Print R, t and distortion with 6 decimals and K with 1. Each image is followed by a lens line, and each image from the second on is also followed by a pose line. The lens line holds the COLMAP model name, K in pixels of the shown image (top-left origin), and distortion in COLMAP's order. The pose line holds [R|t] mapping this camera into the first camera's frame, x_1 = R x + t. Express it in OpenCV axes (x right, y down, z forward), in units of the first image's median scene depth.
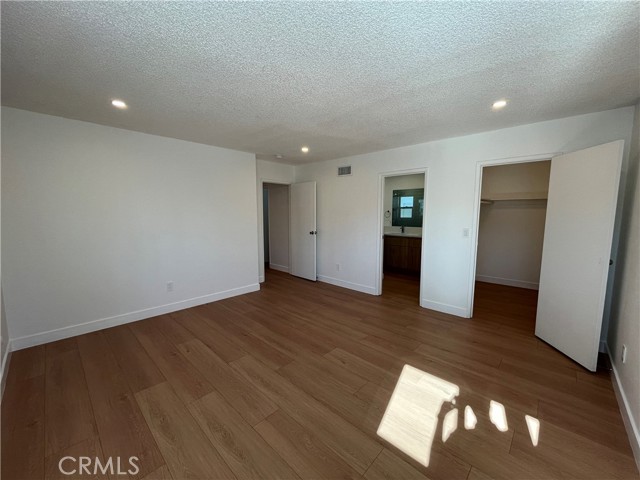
lens RADIAL K [[255.9, 0, 320.4], [0, 255.9, 241.6], [0, 0, 1]] dist [0.001209, 0.000100]
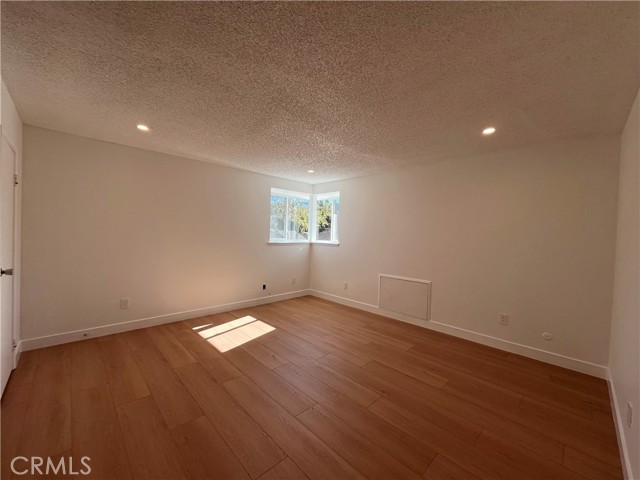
lens RADIAL K [[255.9, 0, 319.6], [0, 255.9, 238.9], [0, 0, 1]] dist [0.001209, 0.000100]
pose [[-0.998740, -0.026407, 0.042671, -0.146816], [-0.020964, 0.992146, 0.123319, -0.193084], [-0.045593, 0.122269, -0.991449, 1.965197]]
